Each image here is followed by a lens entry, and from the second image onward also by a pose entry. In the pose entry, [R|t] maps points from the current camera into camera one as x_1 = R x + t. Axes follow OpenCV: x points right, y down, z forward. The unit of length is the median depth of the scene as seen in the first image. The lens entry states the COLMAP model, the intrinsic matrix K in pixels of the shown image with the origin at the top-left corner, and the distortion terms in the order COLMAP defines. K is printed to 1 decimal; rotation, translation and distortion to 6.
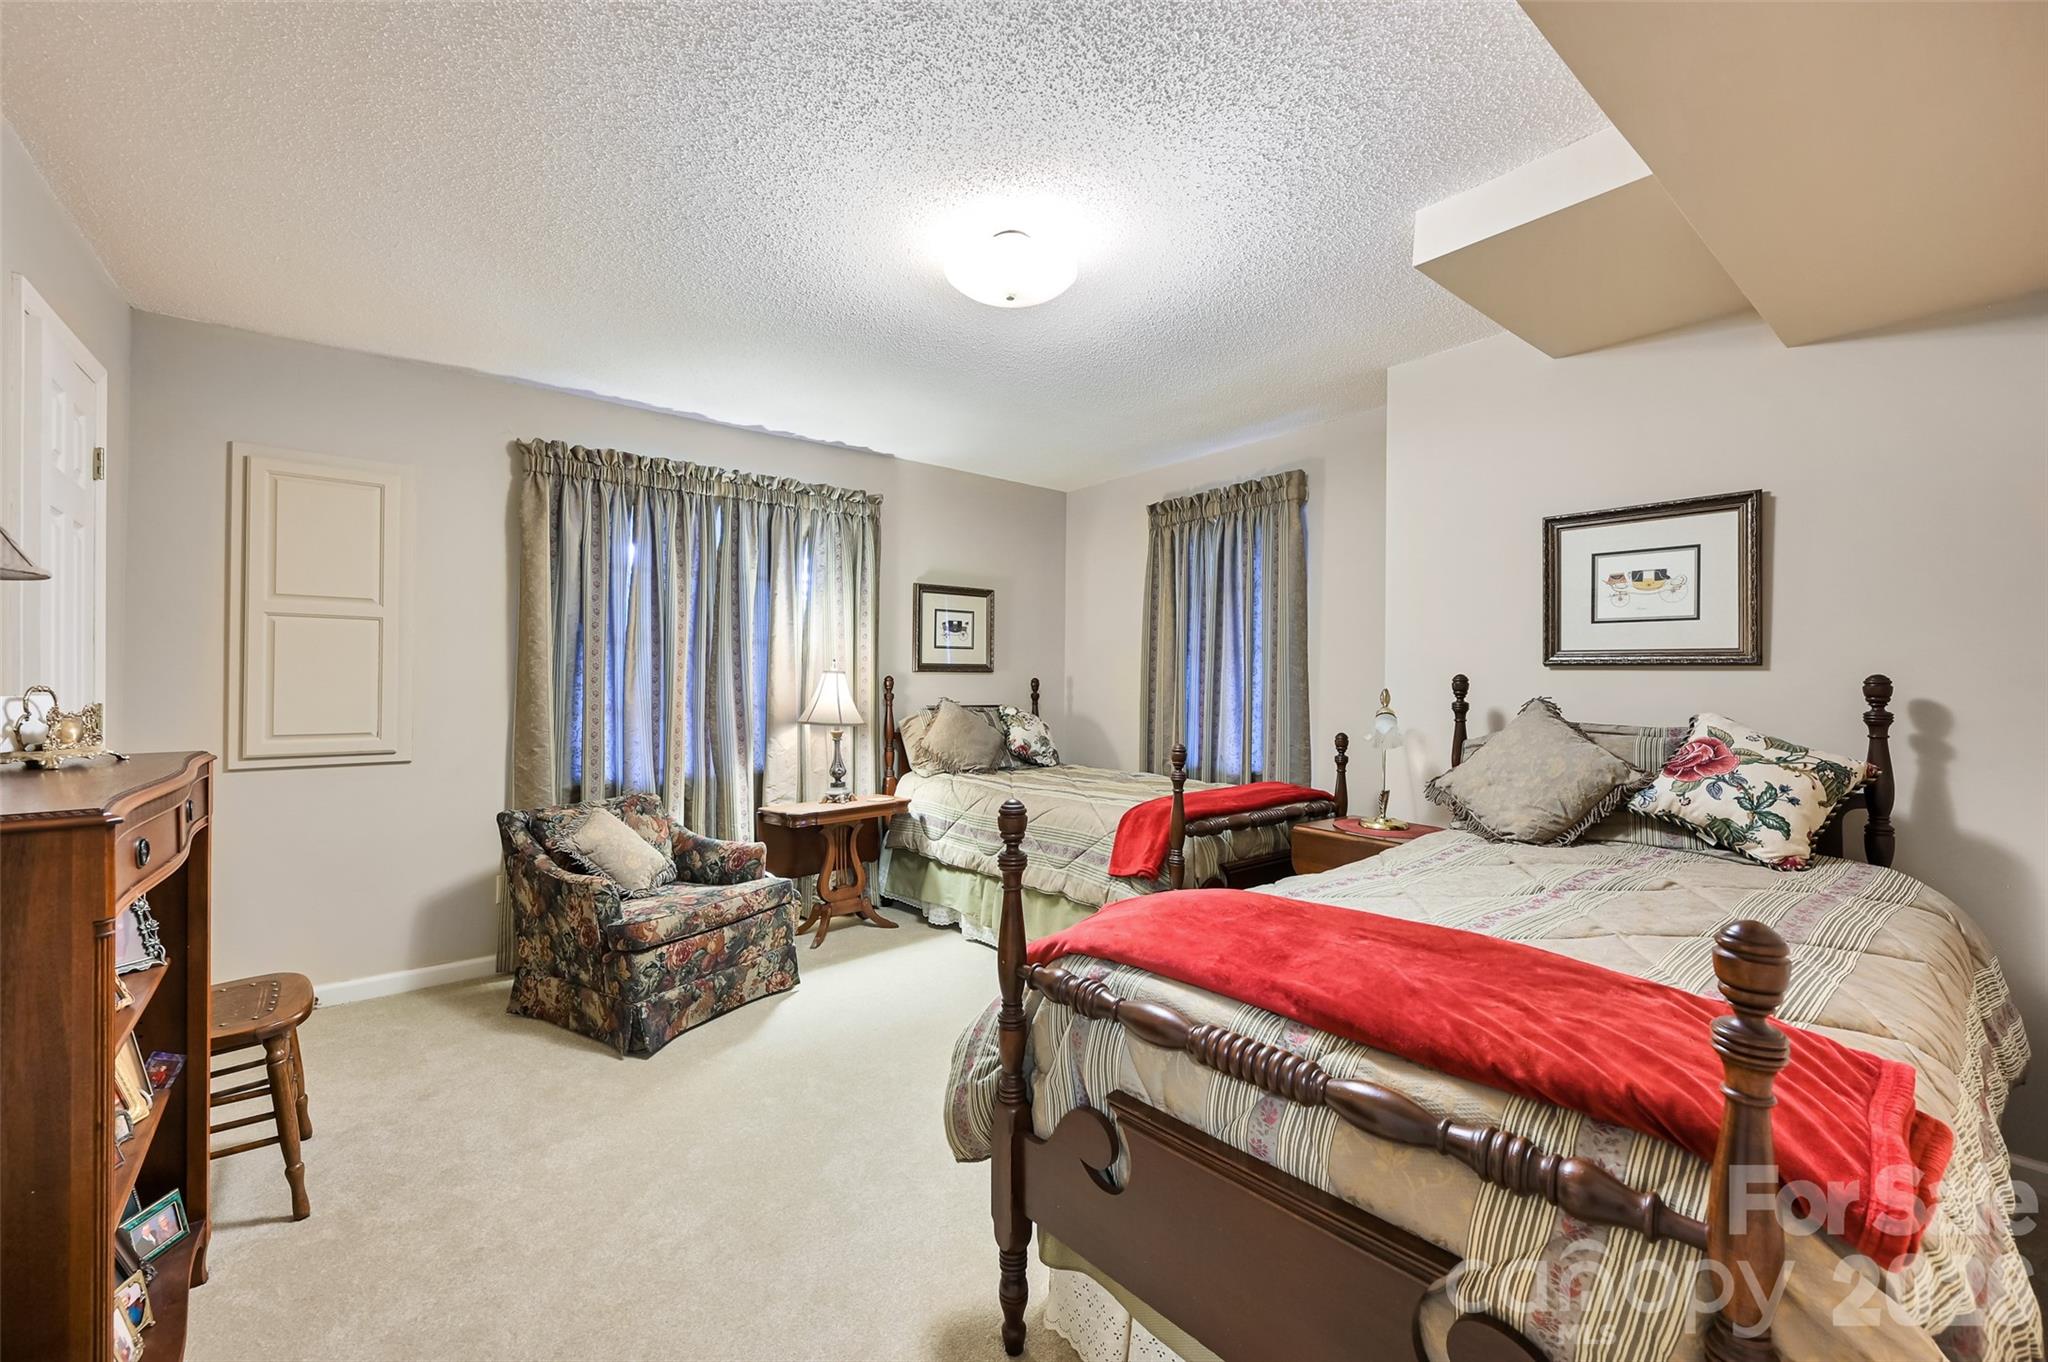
lens RADIAL K [[832.5, 0, 1021.6], [0, 832.5, 688.3], [0, 0, 1]] dist [0.000787, 0.000326]
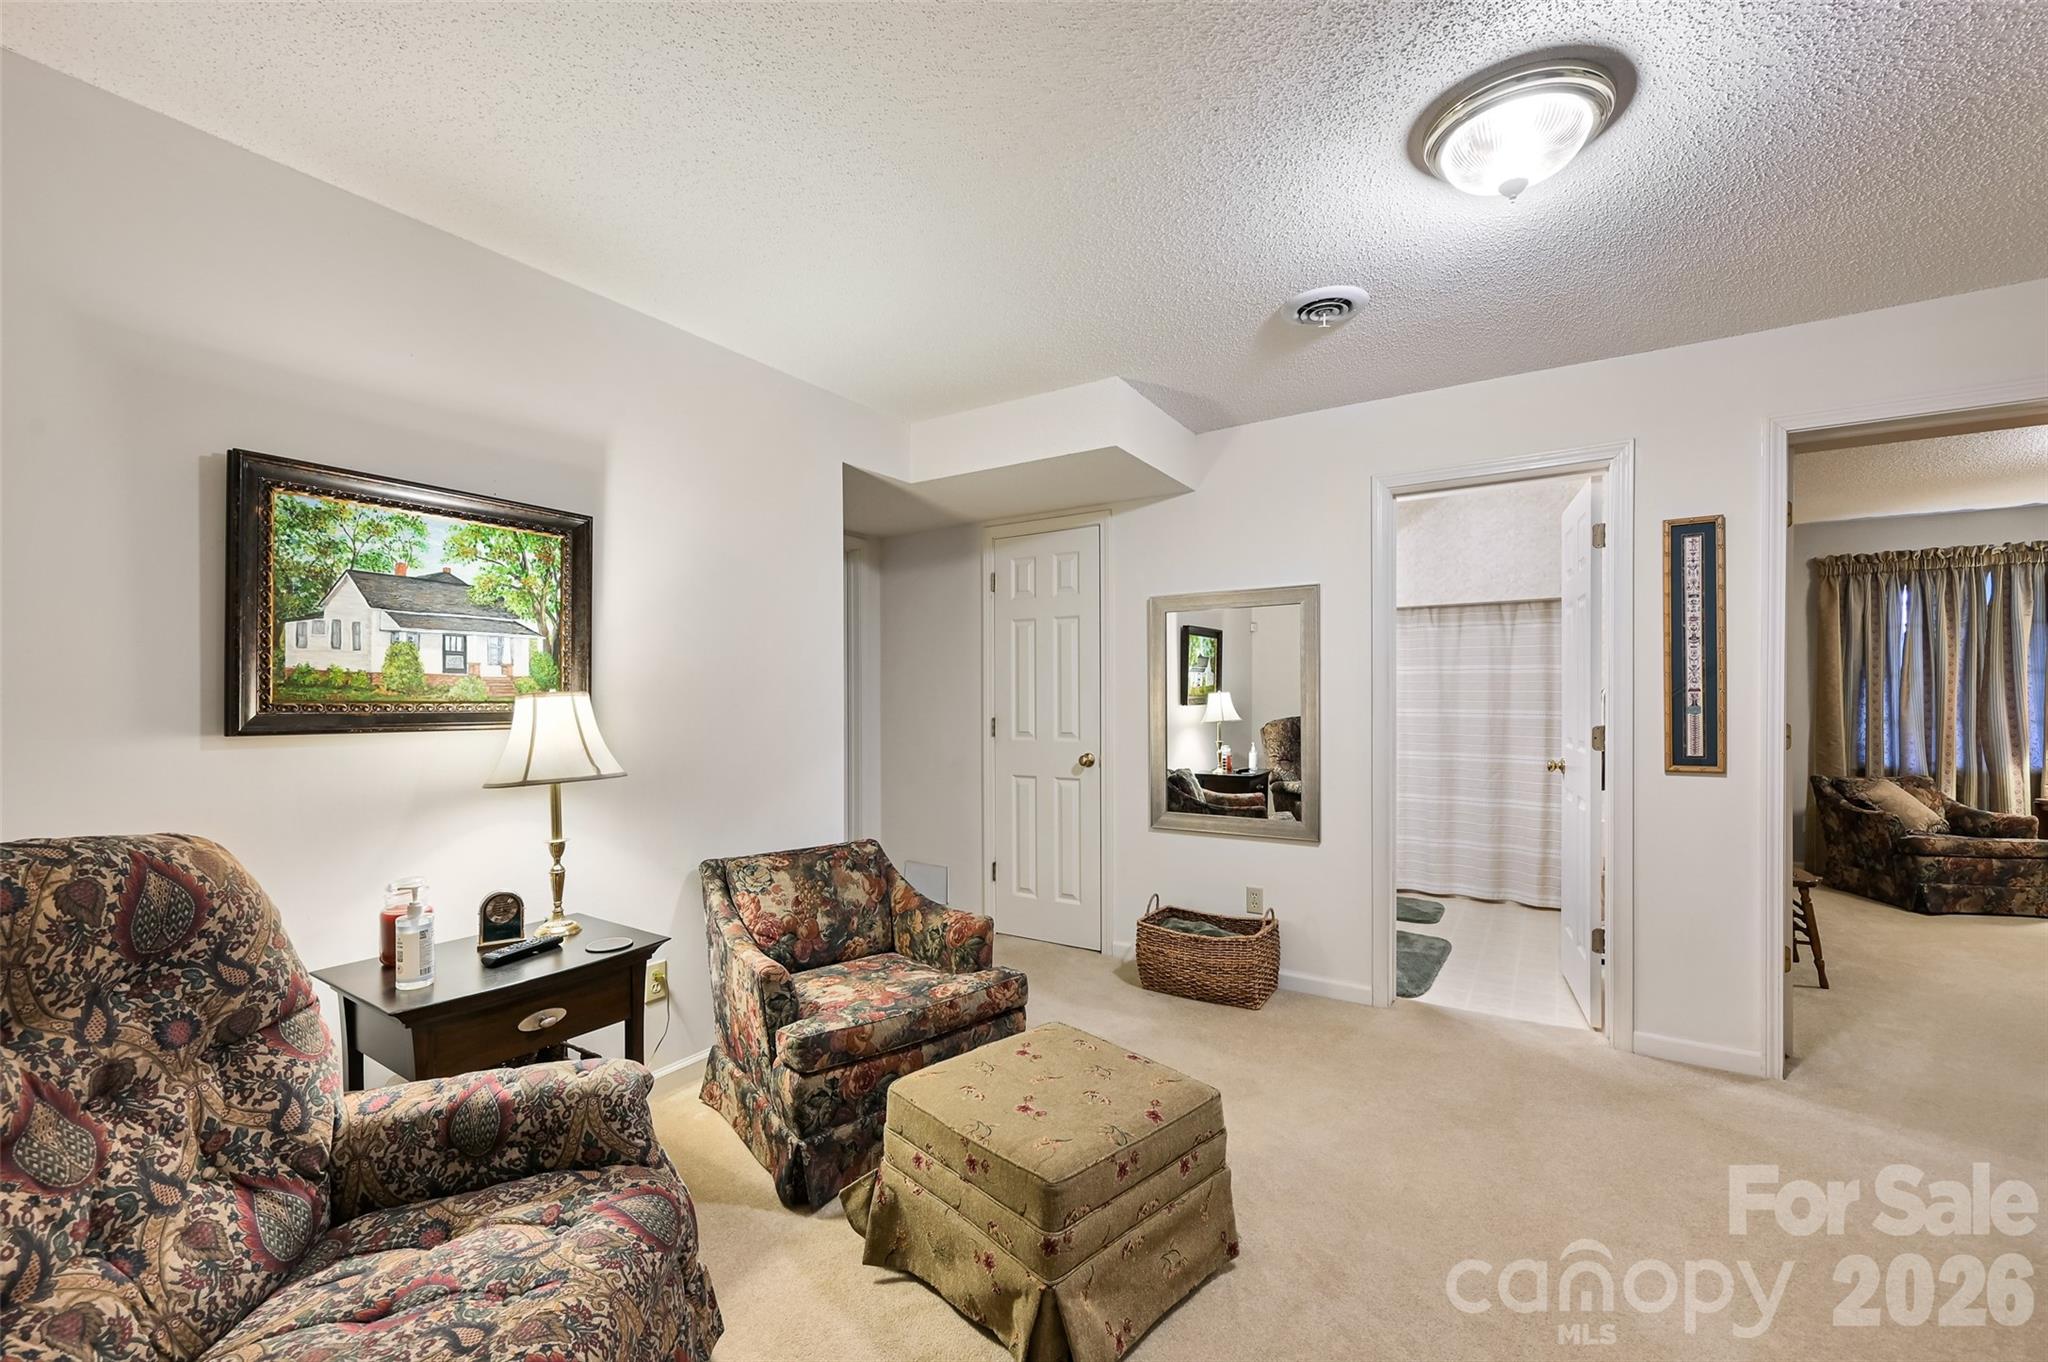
lens RADIAL K [[832.5, 0, 1021.6], [0, 832.5, 688.3], [0, 0, 1]] dist [0.000787, 0.000326]
pose [[0.336193, -0.016870, -0.941642, 0.429225], [-0.007969, 0.999753, -0.020756, 0.011392], [0.941759, 0.014482, 0.335976, -1.051428]]
